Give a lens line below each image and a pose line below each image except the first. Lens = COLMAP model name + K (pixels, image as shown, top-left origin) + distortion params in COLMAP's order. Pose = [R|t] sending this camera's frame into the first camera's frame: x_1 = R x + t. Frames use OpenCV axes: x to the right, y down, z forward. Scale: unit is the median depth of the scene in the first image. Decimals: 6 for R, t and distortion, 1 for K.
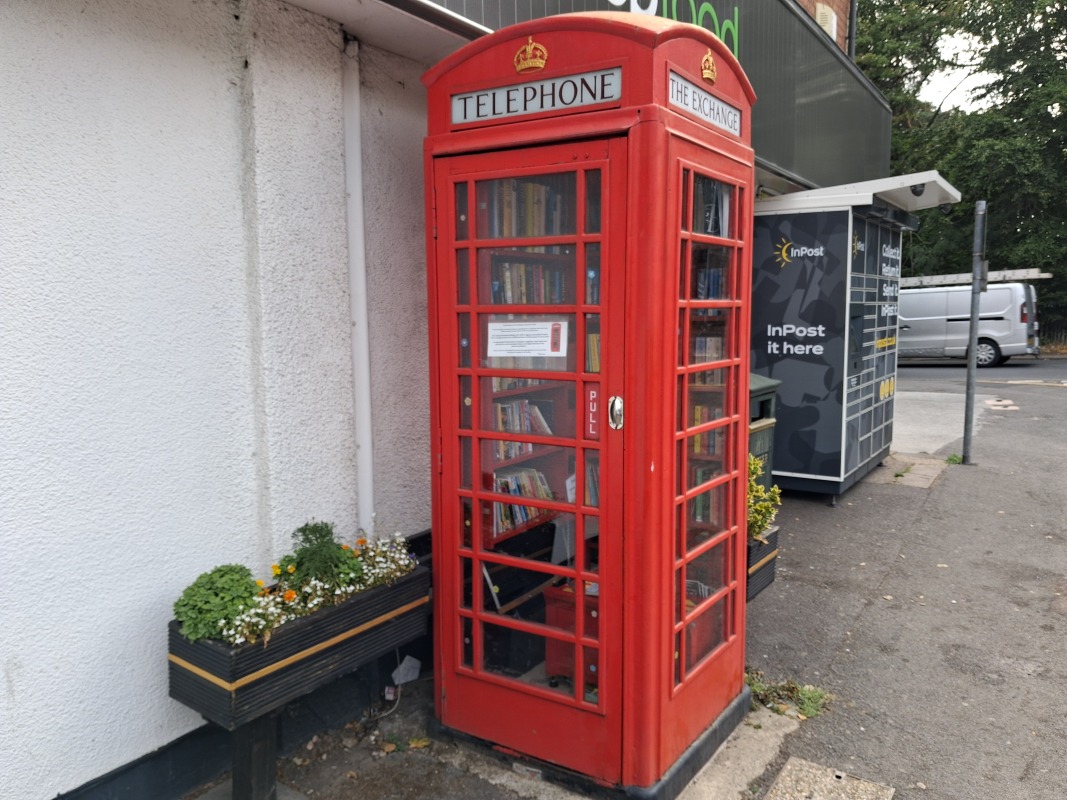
lens RADIAL K [[837.1, 0, 543.8], [0, 837.1, 396.8], [0, 0, 1]] dist [0.003941, -0.008616]
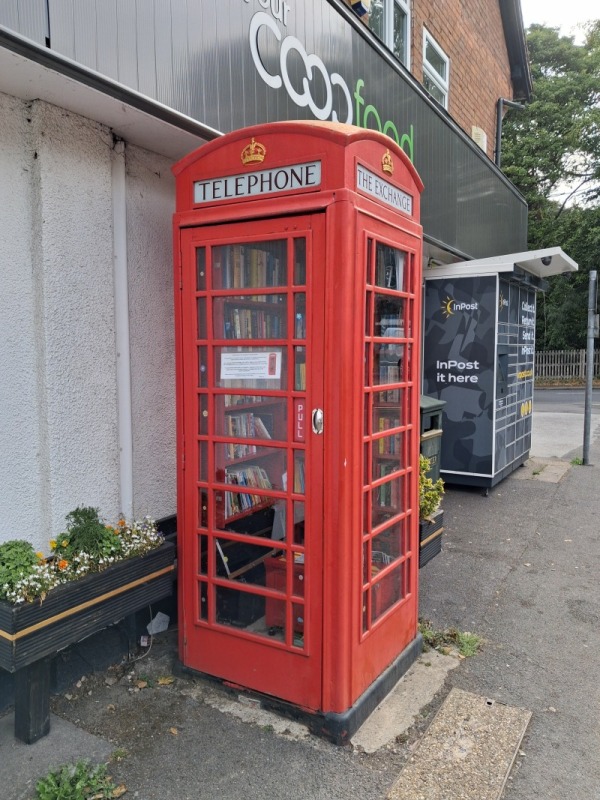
lens RADIAL K [[618.3, 0, 300.0], [0, 618.3, 400.0], [0, 0, 1]] dist [0.007710, 0.002060]
pose [[0.999512, 0.001376, 0.031218, 0.026332], [-0.000303, 0.999410, -0.034345, 0.016687], [-0.031247, 0.034319, 0.998922, 0.031718]]
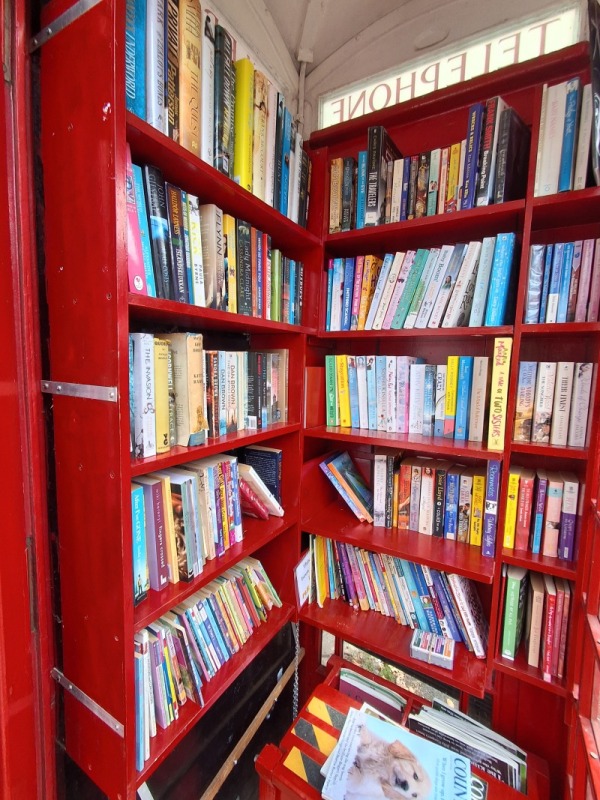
lens RADIAL K [[362.6, 0, 300.0], [0, 362.6, 400.0], [0, 0, 1]] dist [-0.000044, -0.000006]
pose [[0.998800, 0.029767, 0.038895, 0.015550], [-0.029234, 0.999472, -0.014209, -0.038060], [-0.039298, 0.013055, 0.999142, 0.810735]]
